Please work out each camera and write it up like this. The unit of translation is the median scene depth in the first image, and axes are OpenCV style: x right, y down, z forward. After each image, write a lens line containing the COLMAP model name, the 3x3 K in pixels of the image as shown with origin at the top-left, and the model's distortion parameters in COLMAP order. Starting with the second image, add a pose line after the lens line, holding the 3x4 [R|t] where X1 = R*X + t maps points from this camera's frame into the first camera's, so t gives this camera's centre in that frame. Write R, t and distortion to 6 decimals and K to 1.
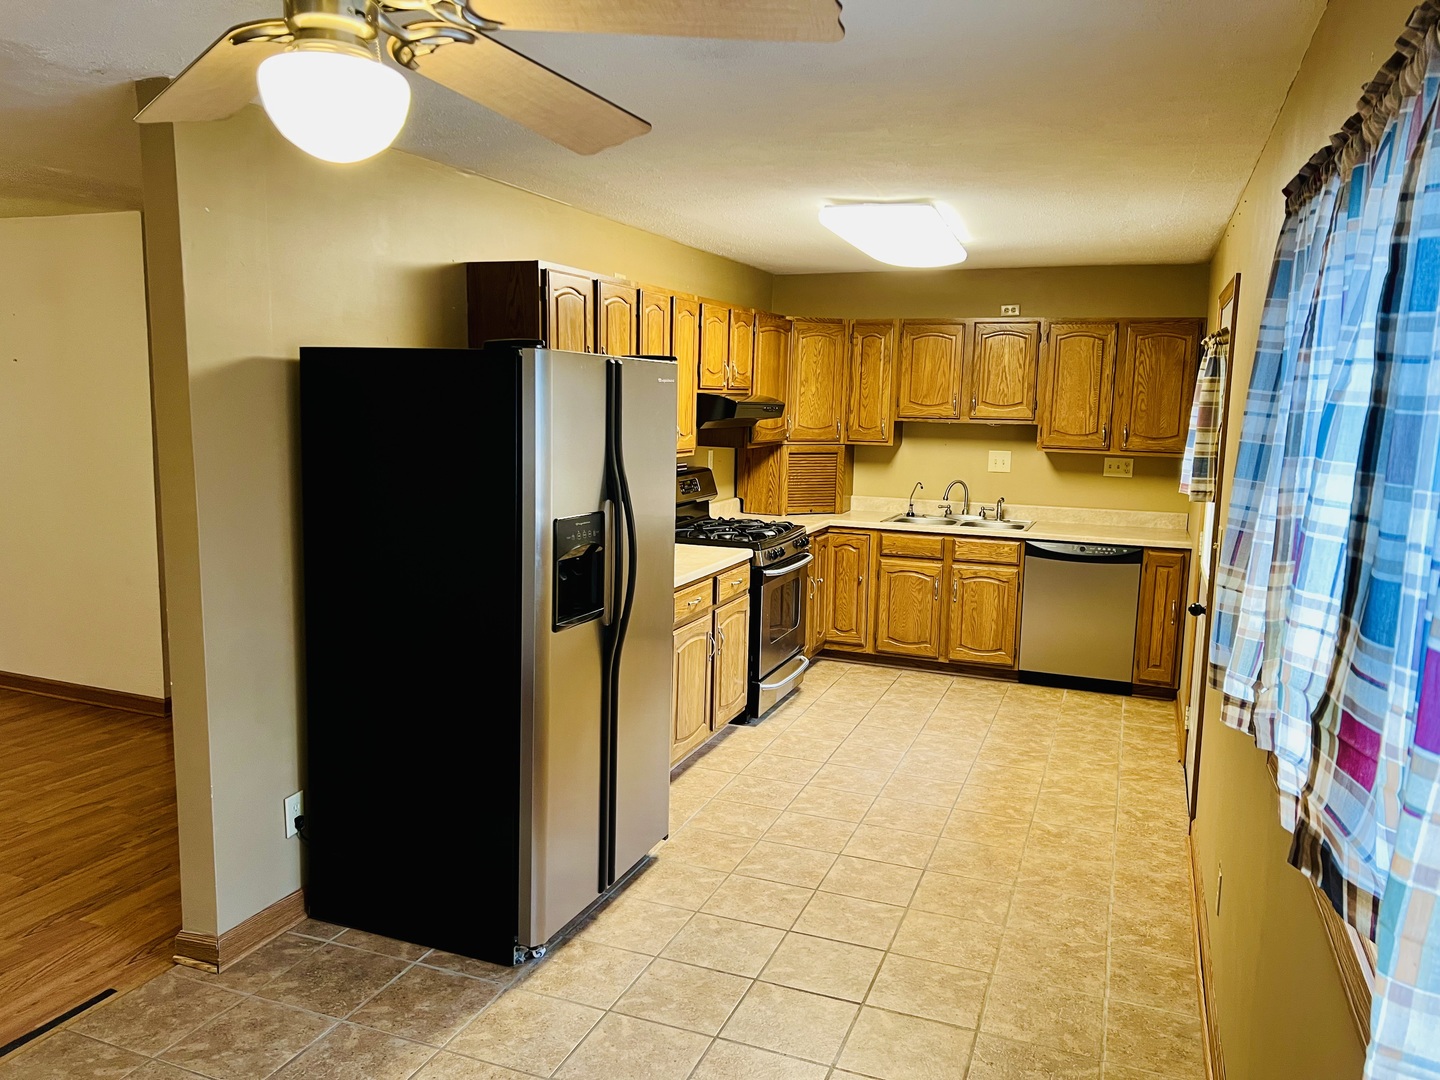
lens RADIAL K [[1074.3, 0, 720.0], [0, 1074.3, 540.0], [0, 0, 1]] dist [0.057710, -0.073248]
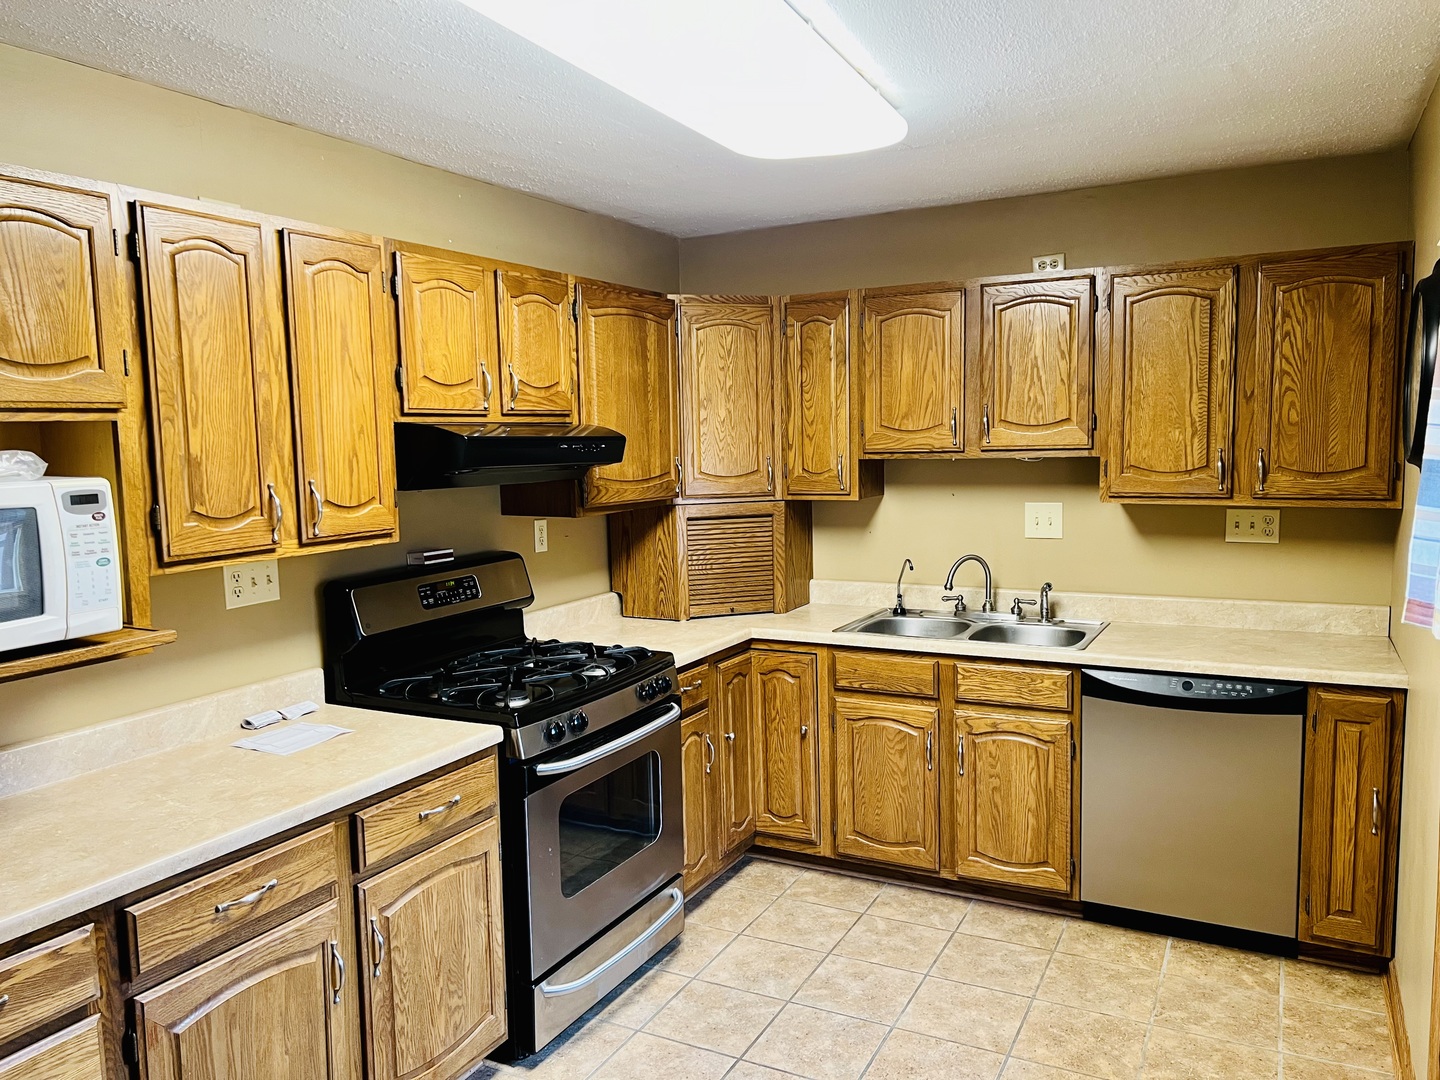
lens RADIAL K [[1100.5, 0, 727.9], [0, 1100.5, 544.6], [0, 0, 1]] dist [0.055902, -0.062569]
pose [[0.994545, -0.031958, -0.099292, 0.156218], [0.028453, 0.998928, -0.036518, -0.045032], [0.100352, 0.033493, 0.994388, 0.403781]]
